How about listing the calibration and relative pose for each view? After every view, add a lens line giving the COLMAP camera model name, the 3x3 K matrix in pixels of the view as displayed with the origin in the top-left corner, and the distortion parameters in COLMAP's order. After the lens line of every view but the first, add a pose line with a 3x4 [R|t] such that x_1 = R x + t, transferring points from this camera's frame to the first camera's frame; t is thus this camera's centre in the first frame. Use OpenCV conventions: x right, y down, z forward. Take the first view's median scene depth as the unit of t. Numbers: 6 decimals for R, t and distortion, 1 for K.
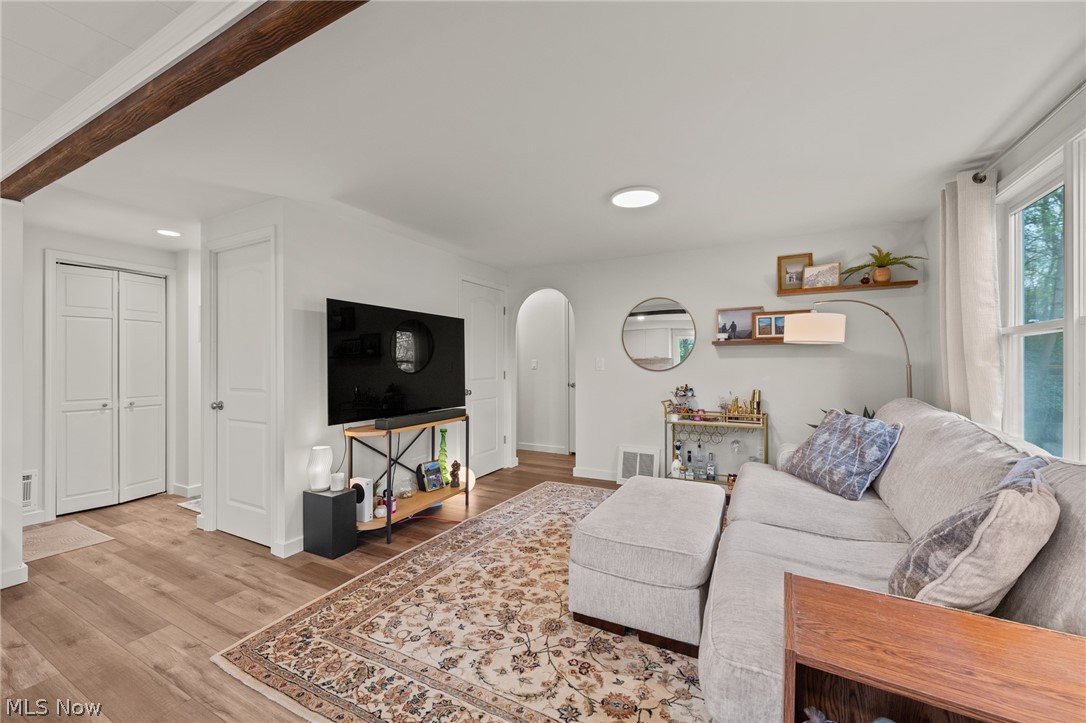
lens RADIAL K [[429.5, 0, 541.3], [0, 429.5, 360.6], [0, 0, 1]] dist [-0.000501, -0.000113]
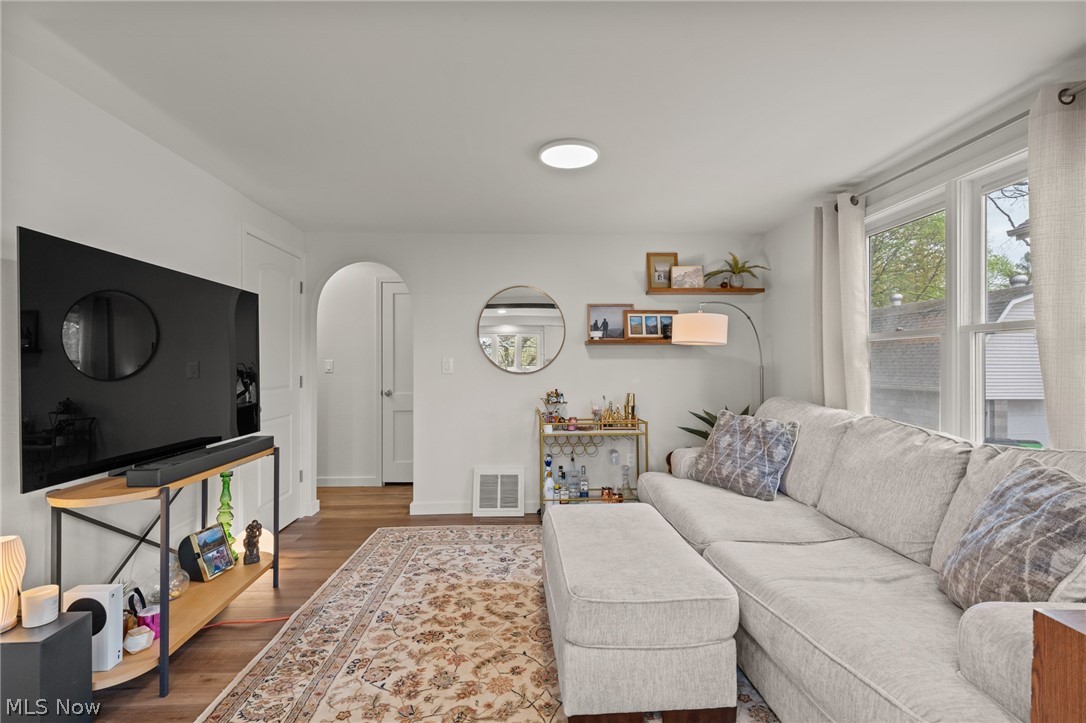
lens RADIAL K [[493.5, 0, 540.9], [0, 493.5, 362.2], [0, 0, 1]] dist [0.000189, 0.000320]
pose [[0.863258, 0.004211, 0.504745, -0.280576], [-0.004099, 0.999991, -0.001331, 0.004223], [-0.504746, -0.000920, 0.863267, 0.239450]]
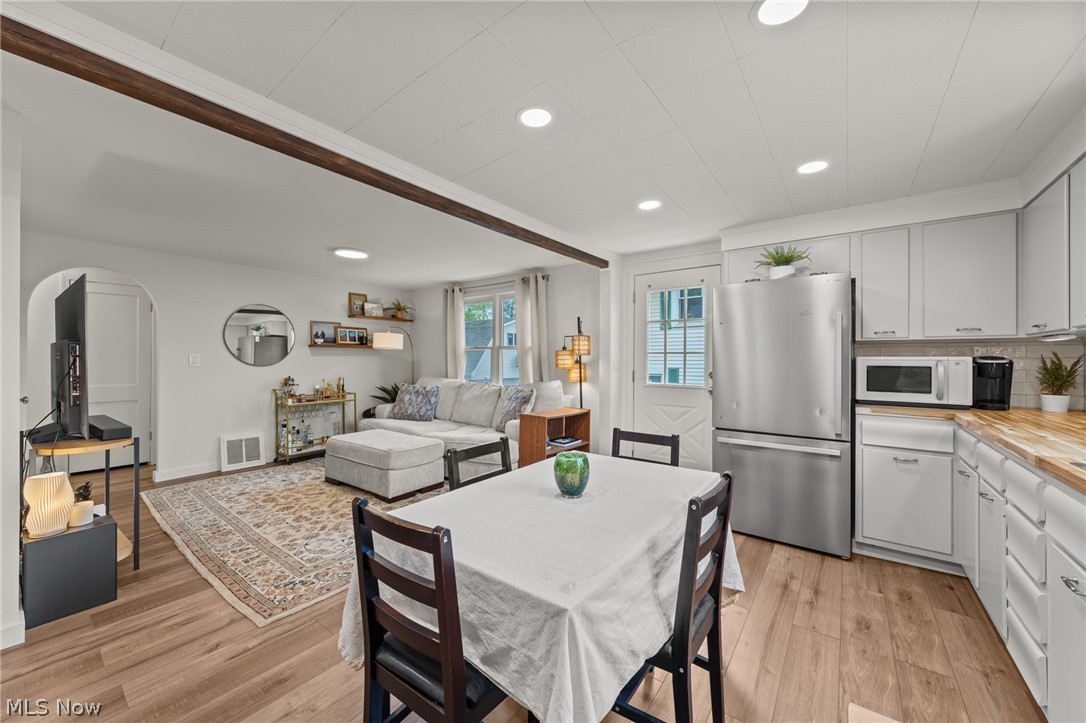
lens RADIAL K [[403.2, 0, 544.0], [0, 403.2, 357.6], [0, 0, 1]] dist [-0.002864, -0.000089]
pose [[0.156475, 0.007872, 0.987651, -1.099298], [-0.007528, 0.999949, -0.006777, 0.003812], [-0.987653, -0.006374, 0.156526, 0.080773]]
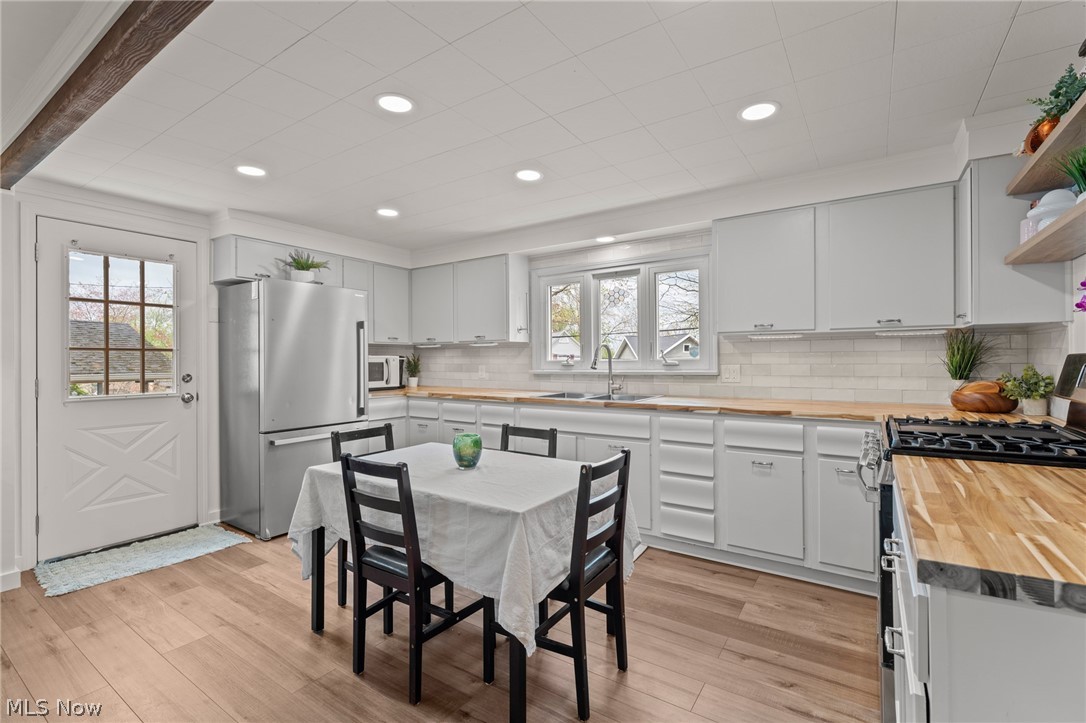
lens RADIAL K [[486.0, 0, 539.4], [0, 486.0, 358.8], [0, 0, 1]] dist [-0.000596, -0.000217]
pose [[-0.993944, 0.007815, 0.109610, -0.764450], [0.007471, 0.999966, -0.003544, 0.008891], [-0.109634, -0.002704, -0.993968, 0.907691]]
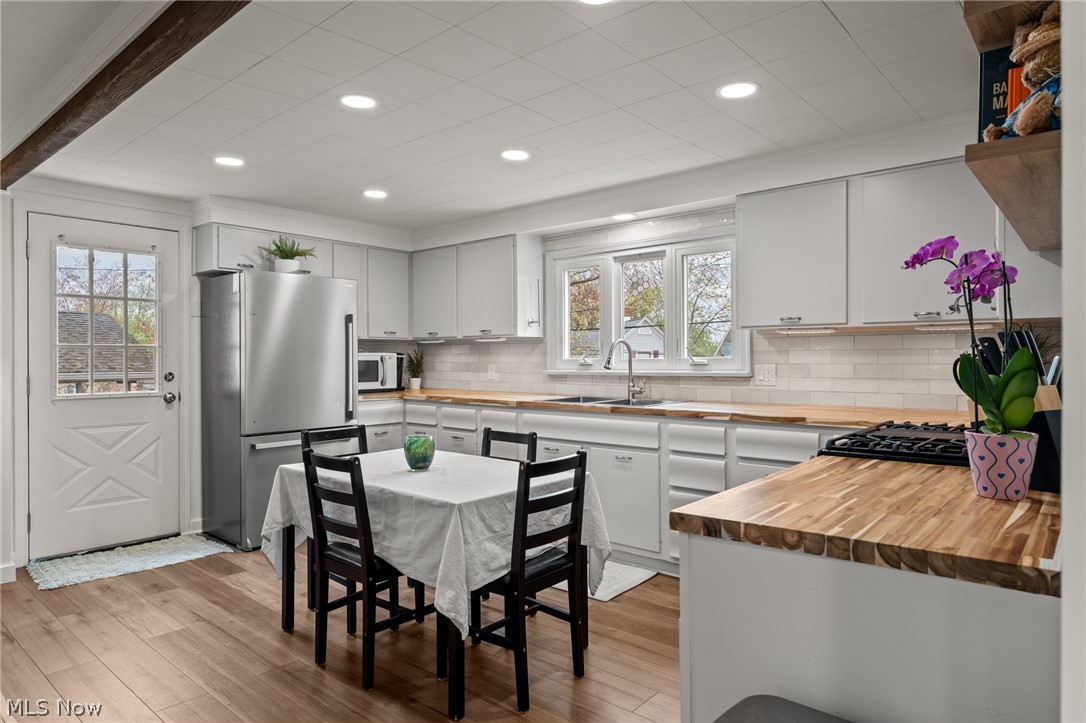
lens RADIAL K [[656.0, 0, 539.2], [0, 656.0, 358.3], [0, 0, 1]] dist [0.000473, -0.000479]
pose [[-0.973537, 0.005194, 0.228471, -0.961469], [0.005214, 0.999986, -0.000516, 0.008359], [-0.228470, 0.000689, -0.973551, 1.105718]]
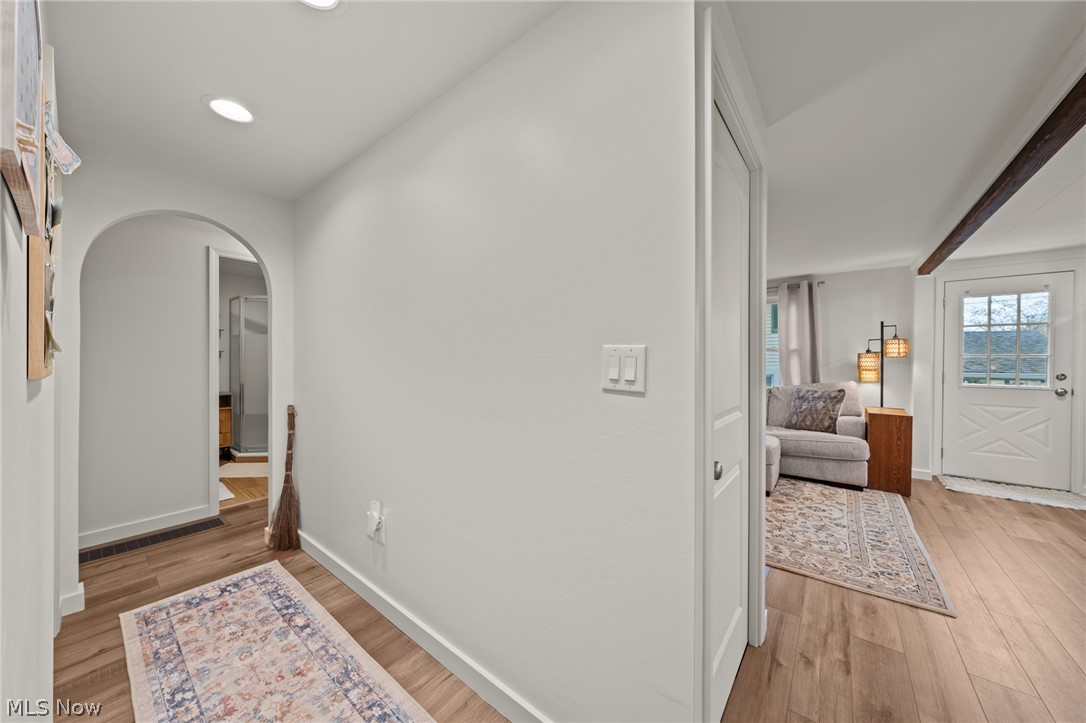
lens RADIAL K [[372.0, 0, 543.9], [0, 372.0, 362.4], [0, 0, 1]] dist [0.000399, 0.000163]
pose [[0.181637, -0.001985, 0.983364, -1.282805], [-0.008513, 0.999957, 0.003591, 0.008603], [-0.983329, -0.009023, 0.181612, 1.253621]]
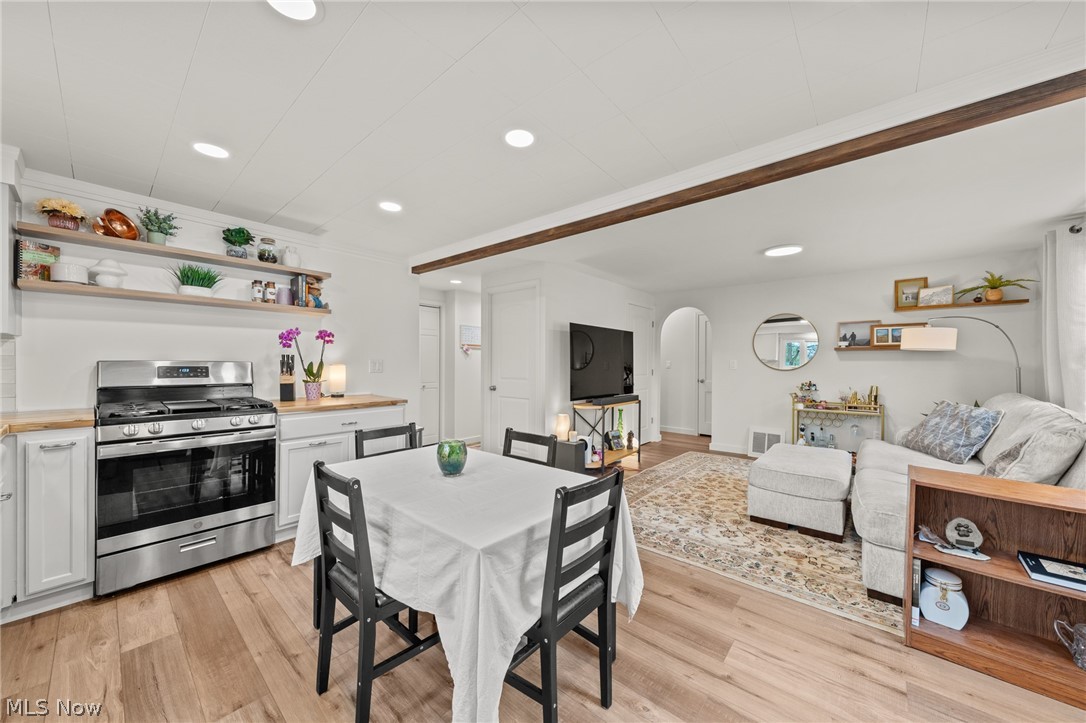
lens RADIAL K [[384.8, 0, 545.0], [0, 384.8, 364.0], [0, 0, 1]] dist [-0.001955, -0.000068]
pose [[0.975981, 0.008257, -0.217700, -0.278570], [-0.006418, 0.999938, 0.009152, -0.001919], [0.217762, -0.007535, 0.975973, -0.443998]]
